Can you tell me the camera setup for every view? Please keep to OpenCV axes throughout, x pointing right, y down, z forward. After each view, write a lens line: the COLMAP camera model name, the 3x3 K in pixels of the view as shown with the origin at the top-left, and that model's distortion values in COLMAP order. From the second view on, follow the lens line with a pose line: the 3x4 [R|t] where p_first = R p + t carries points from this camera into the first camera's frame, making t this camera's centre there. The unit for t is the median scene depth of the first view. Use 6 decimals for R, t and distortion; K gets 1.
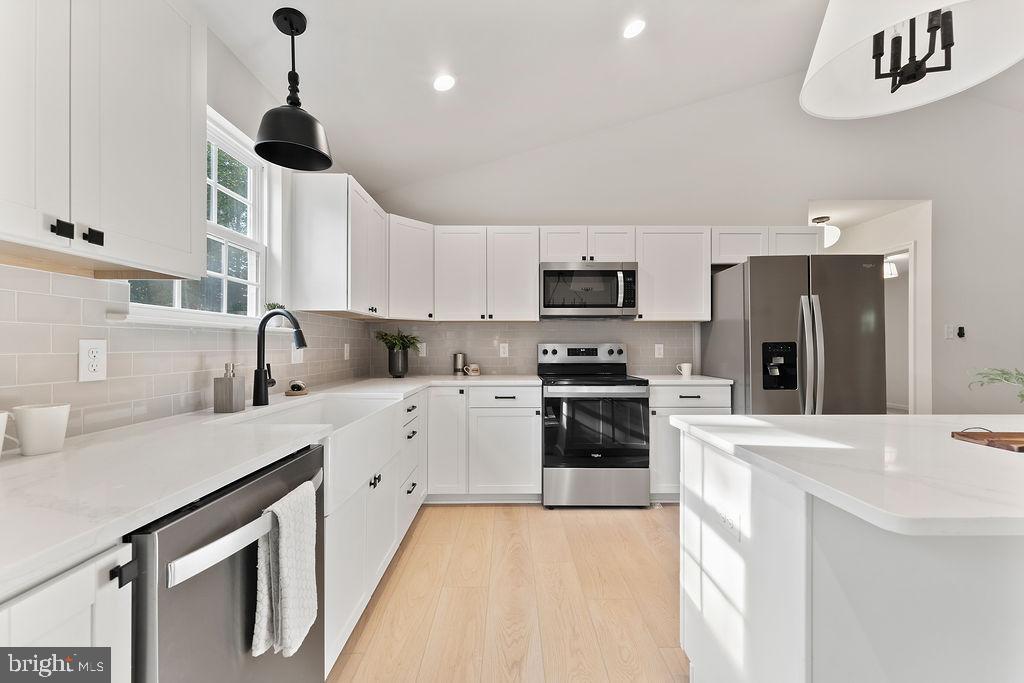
lens RADIAL K [[418.7, 0, 513.6], [0, 418.7, 345.7], [0, 0, 1]] dist [0.001769, 0.000423]
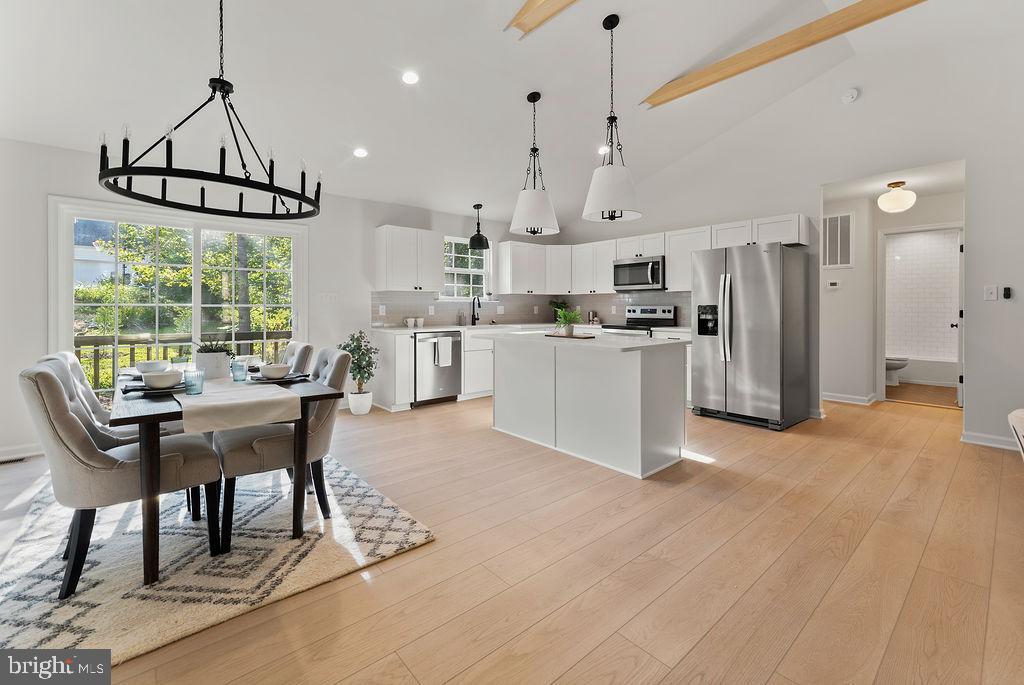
lens RADIAL K [[434.2, 0, 533.5], [0, 434.2, 312.1], [0, 0, 1]] dist [0.000009, -0.000462]
pose [[0.659920, 0.008807, -0.751284, 1.228327], [-0.000842, 0.999939, 0.010983, 0.000587], [0.751335, -0.006615, 0.659888, -0.480896]]
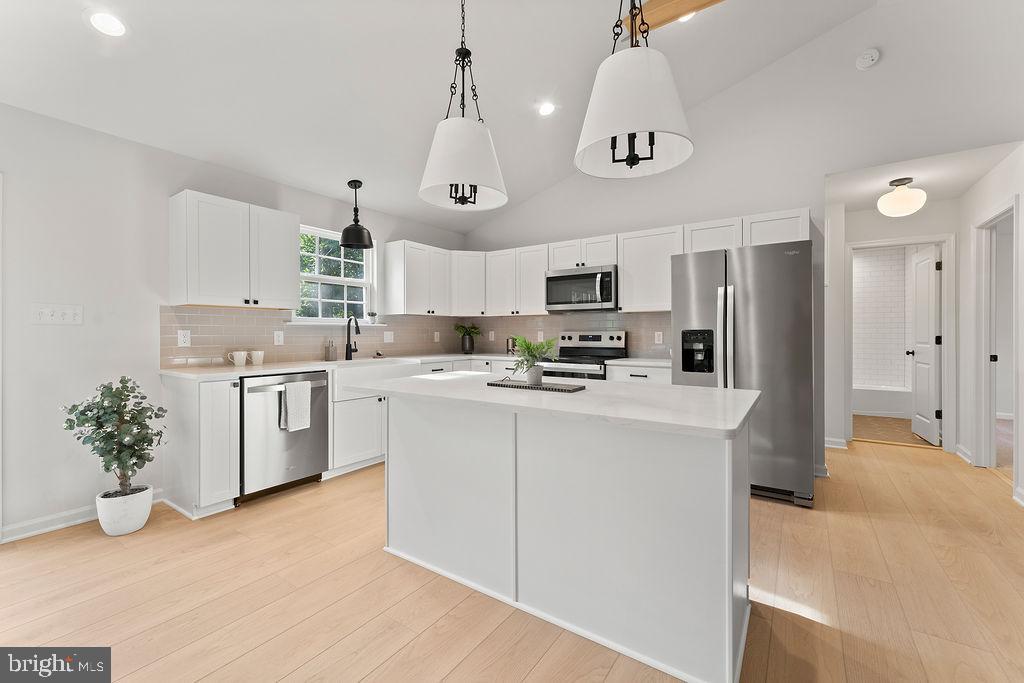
lens RADIAL K [[418.7, 0, 513.9], [0, 418.7, 336.2], [0, 0, 1]] dist [0.001769, 0.000423]
pose [[0.819158, 0.003430, -0.573558, 0.754557], [0.000382, 0.999979, 0.006527, 0.001153], [0.573568, -0.005565, 0.819139, -0.168937]]
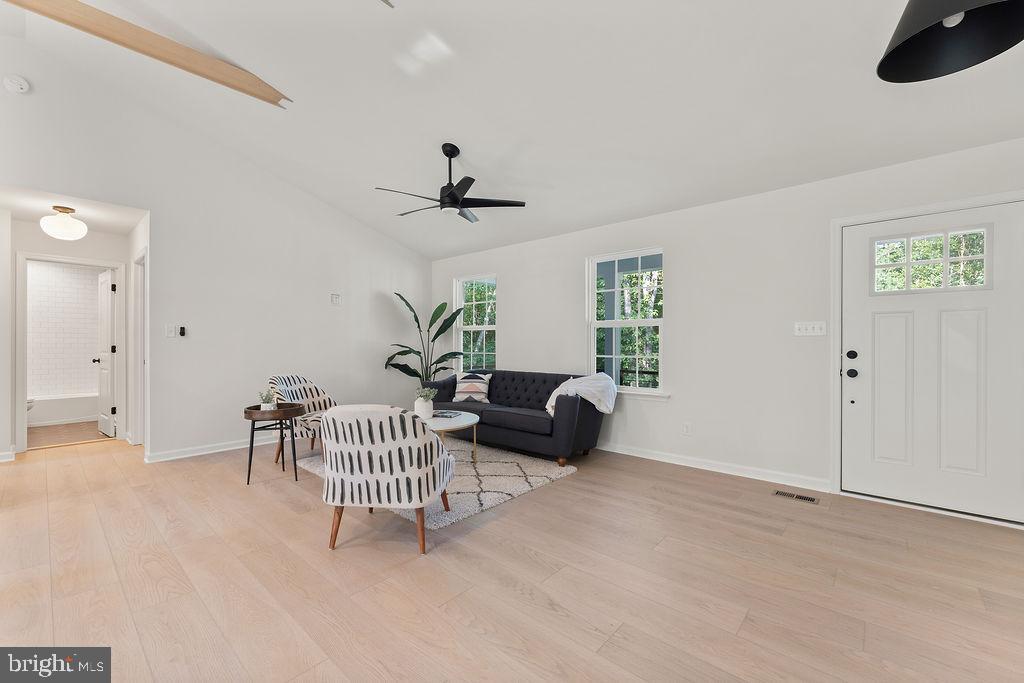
lens RADIAL K [[418.7, 0, 515.4], [0, 418.7, 342.8], [0, 0, 1]] dist [0.001769, 0.000423]
pose [[0.668604, 0.002052, 0.743616, 0.921066], [-0.001920, 0.999998, -0.001033, -0.001768], [-0.743616, -0.000737, 0.668607, -0.503332]]
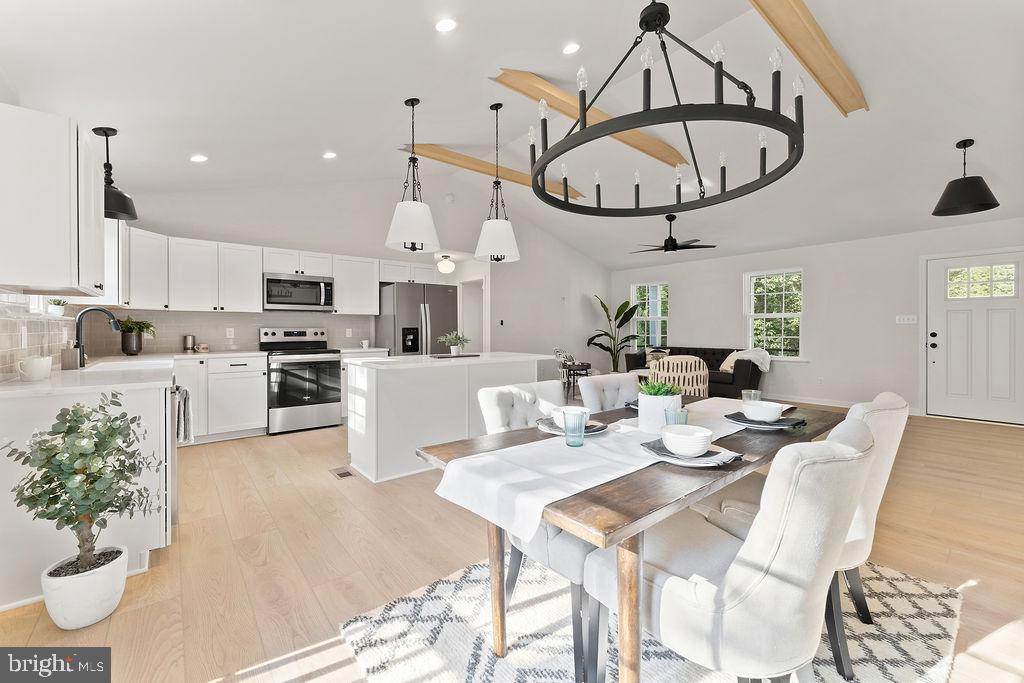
lens RADIAL K [[418.7, 0, 514.3], [0, 418.7, 328.9], [0, 0, 1]] dist [0.001769, 0.000423]
pose [[0.779582, 0.000062, 0.626300, -0.171202], [0.000897, 0.999999, -0.001215, 0.000184], [-0.626299, 0.001509, 0.779582, -0.688732]]
